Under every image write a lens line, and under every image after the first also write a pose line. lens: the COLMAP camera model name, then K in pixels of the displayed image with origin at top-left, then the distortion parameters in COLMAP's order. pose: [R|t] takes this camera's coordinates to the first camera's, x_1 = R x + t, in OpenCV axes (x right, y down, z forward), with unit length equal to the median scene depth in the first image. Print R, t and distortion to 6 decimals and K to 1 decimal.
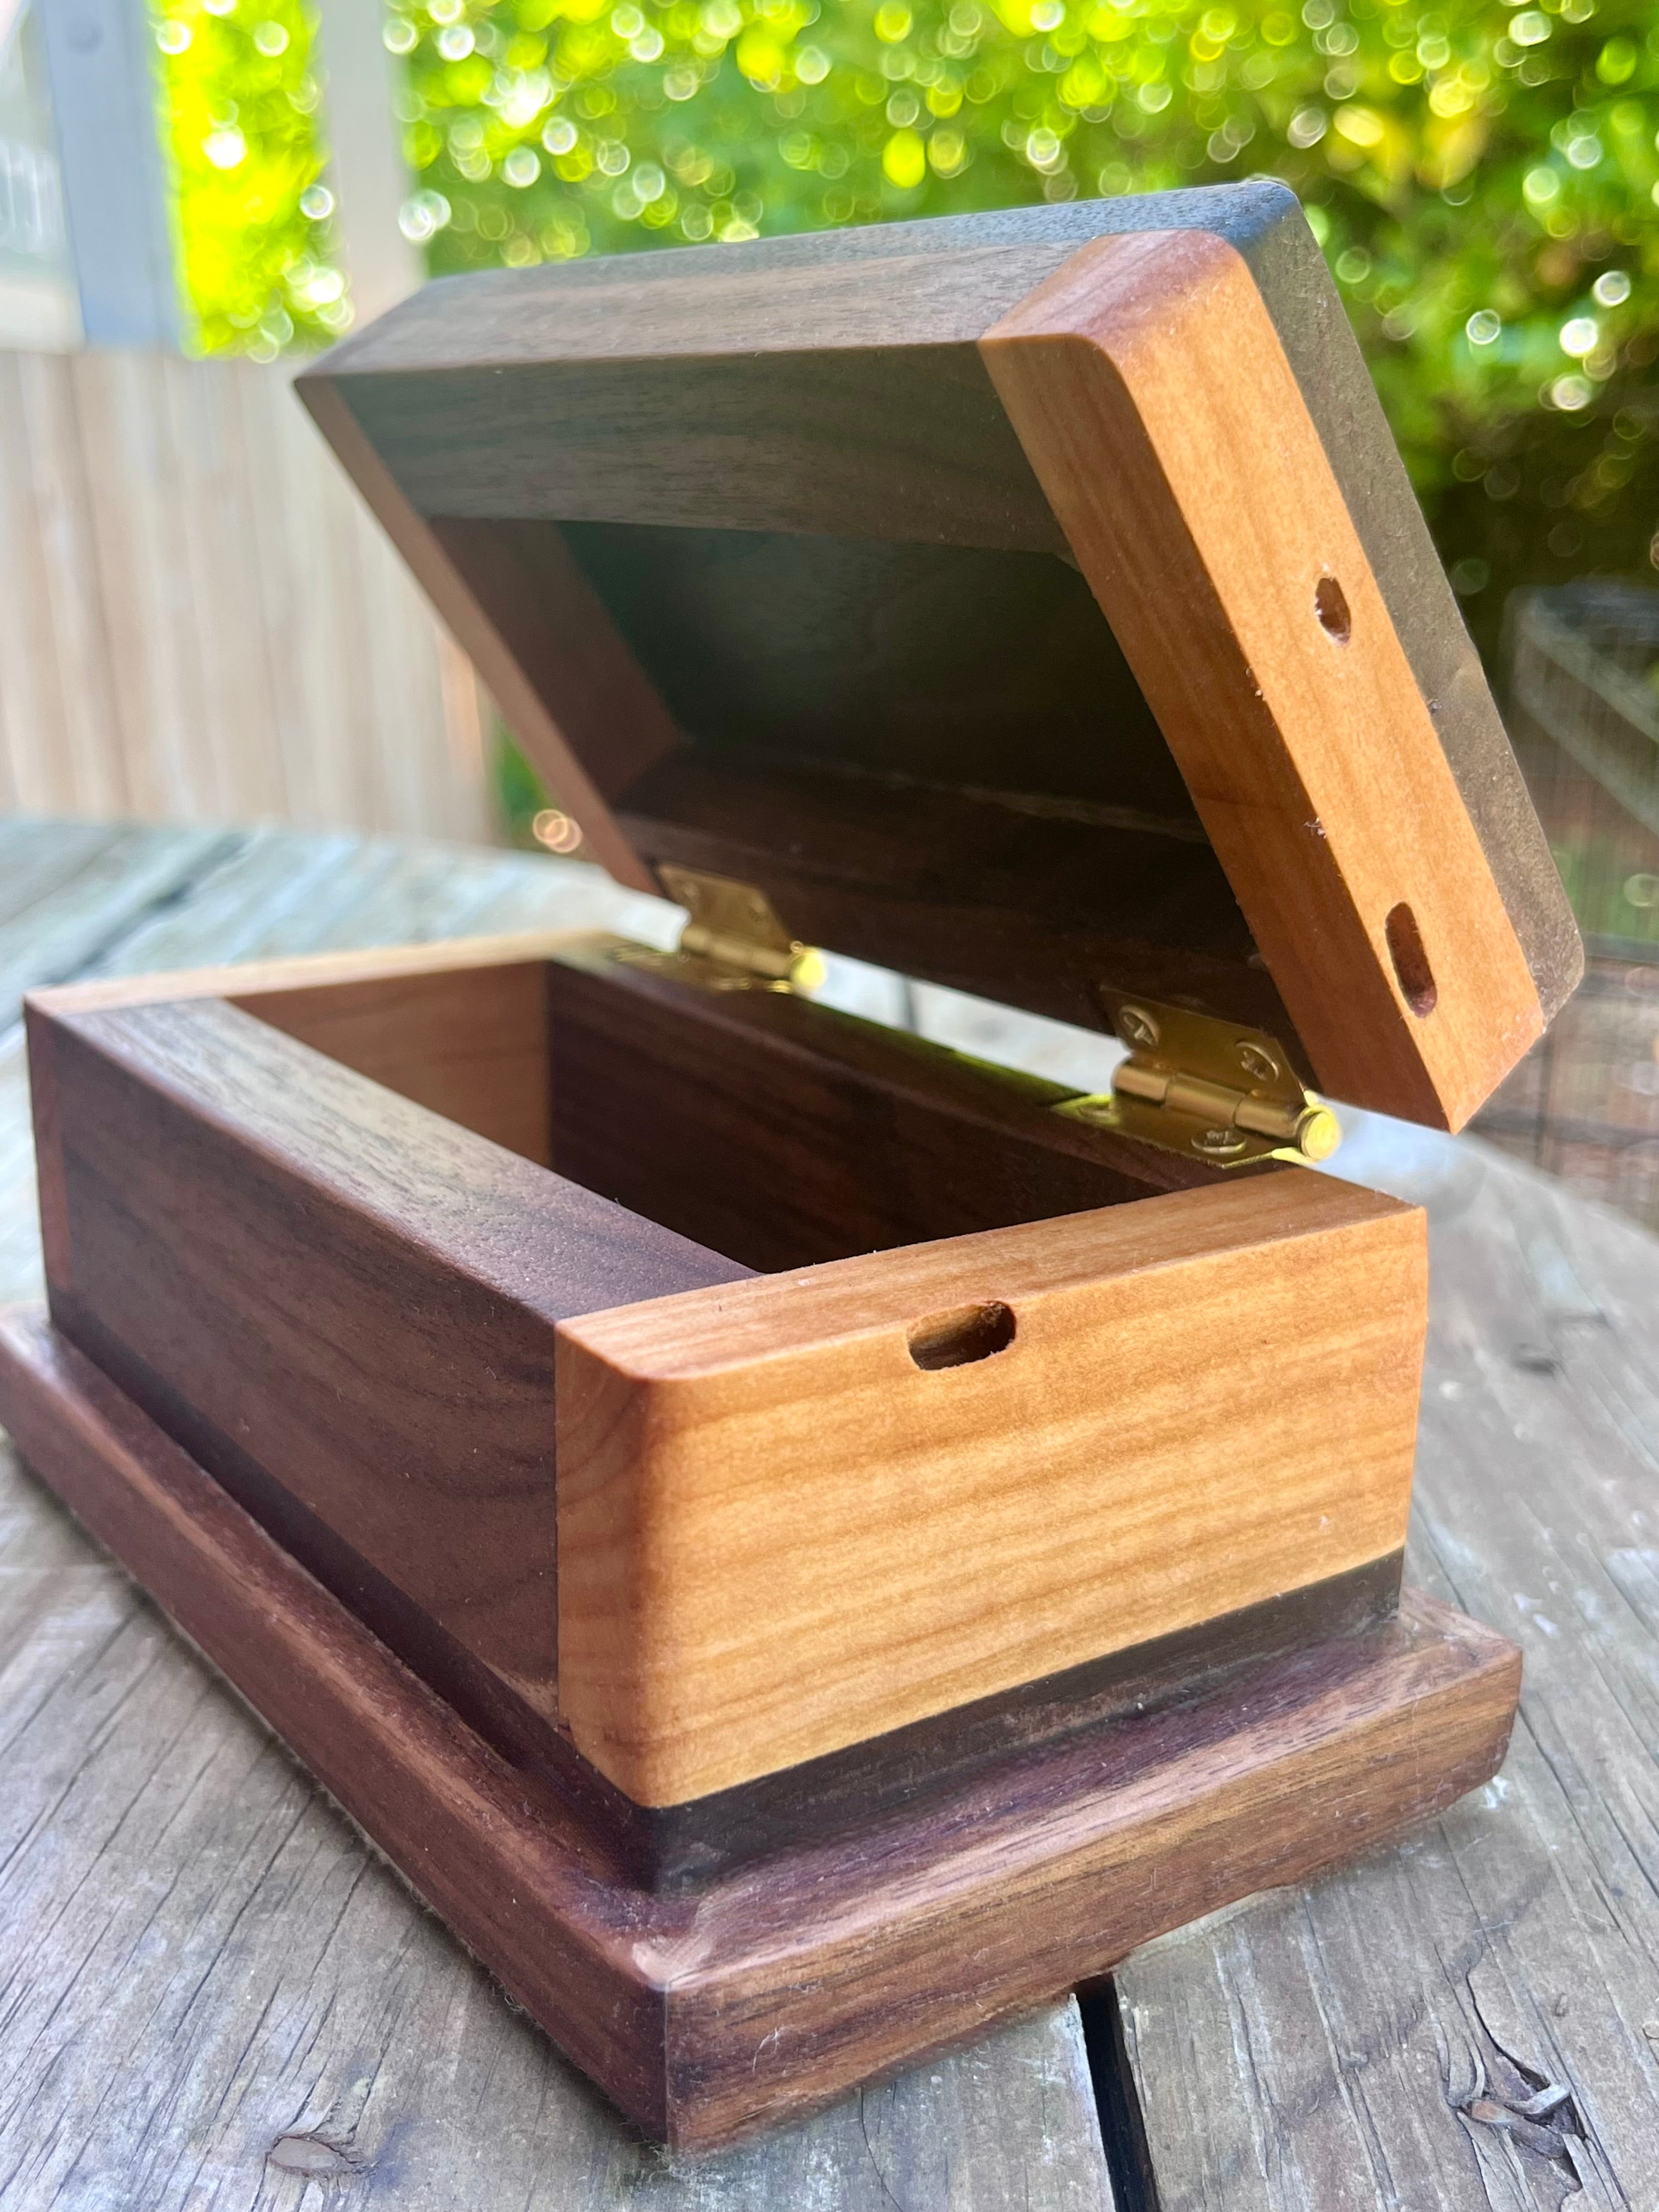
lens RADIAL K [[2328.4, 0, 783.1], [0, 2328.4, 1026.3], [0, 0, 1]] dist [0.011834, 0.014589]
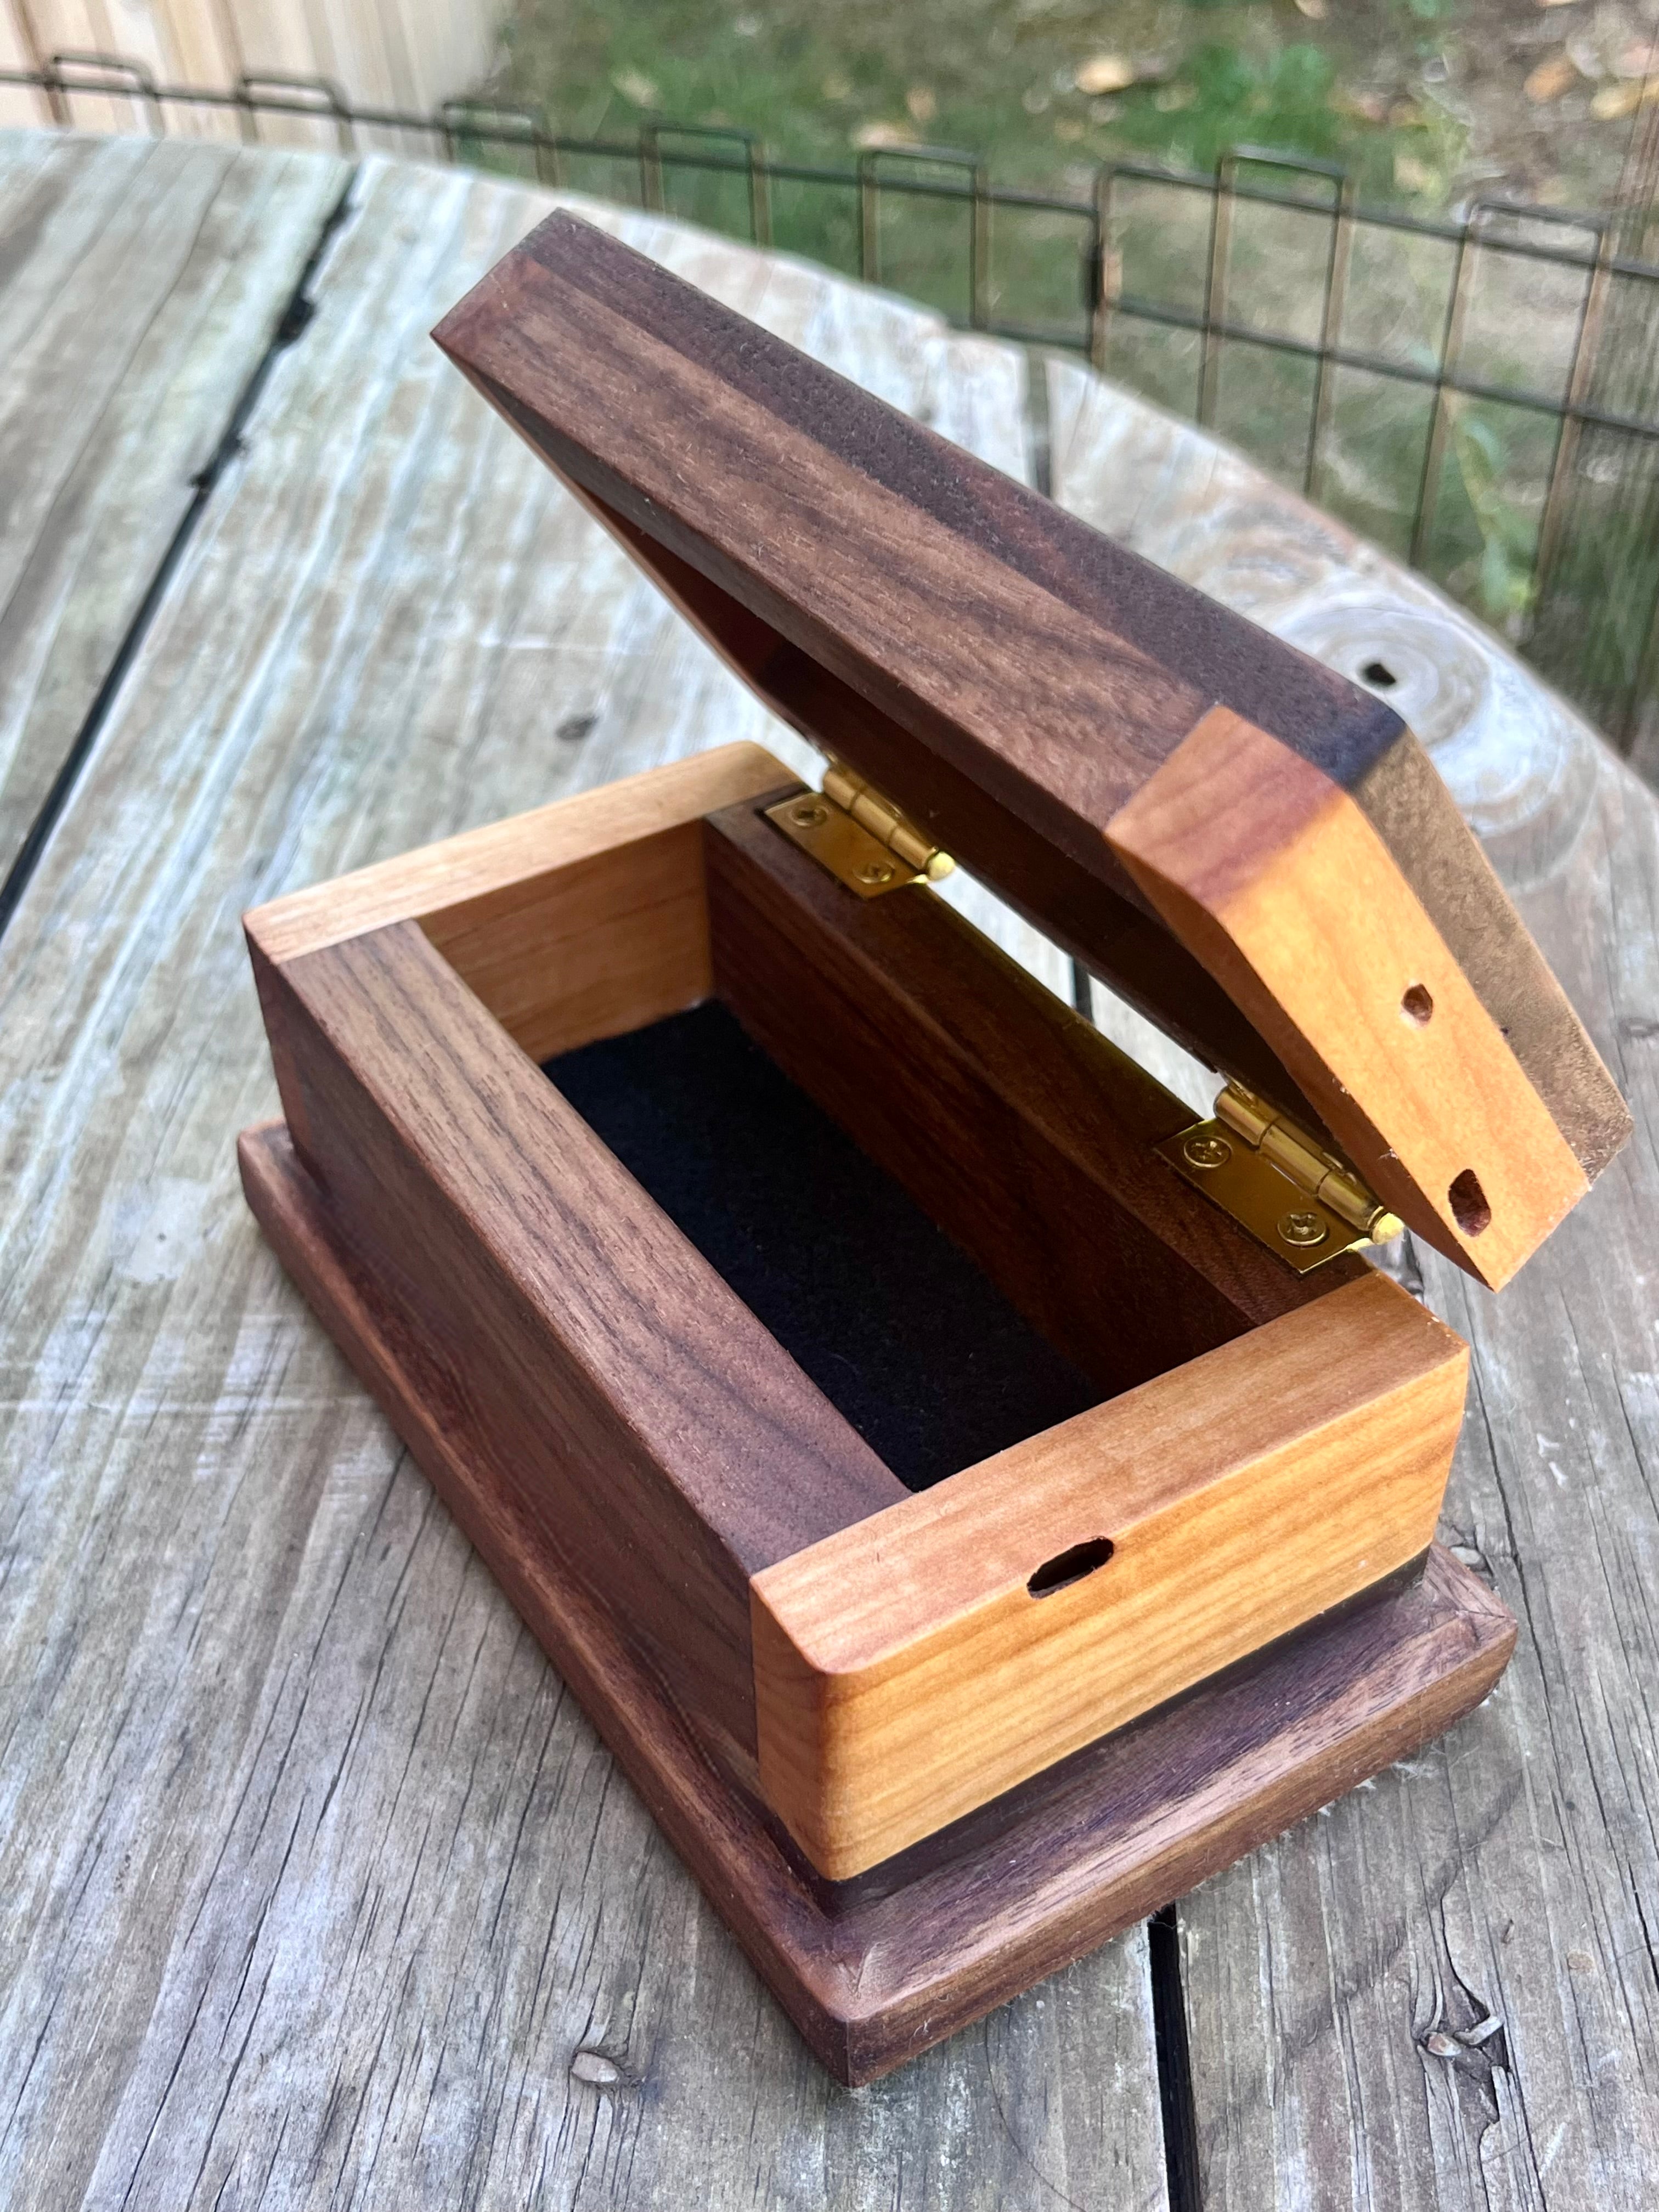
lens RADIAL K [[2328.4, 0, 783.1], [0, 2328.4, 1026.3], [0, 0, 1]] dist [0.011834, 0.014589]
pose [[0.998392, -0.003117, -0.056598, -0.006444], [0.024942, 0.920788, 0.389265, -0.606840], [0.050902, -0.390050, 0.919385, -0.054383]]
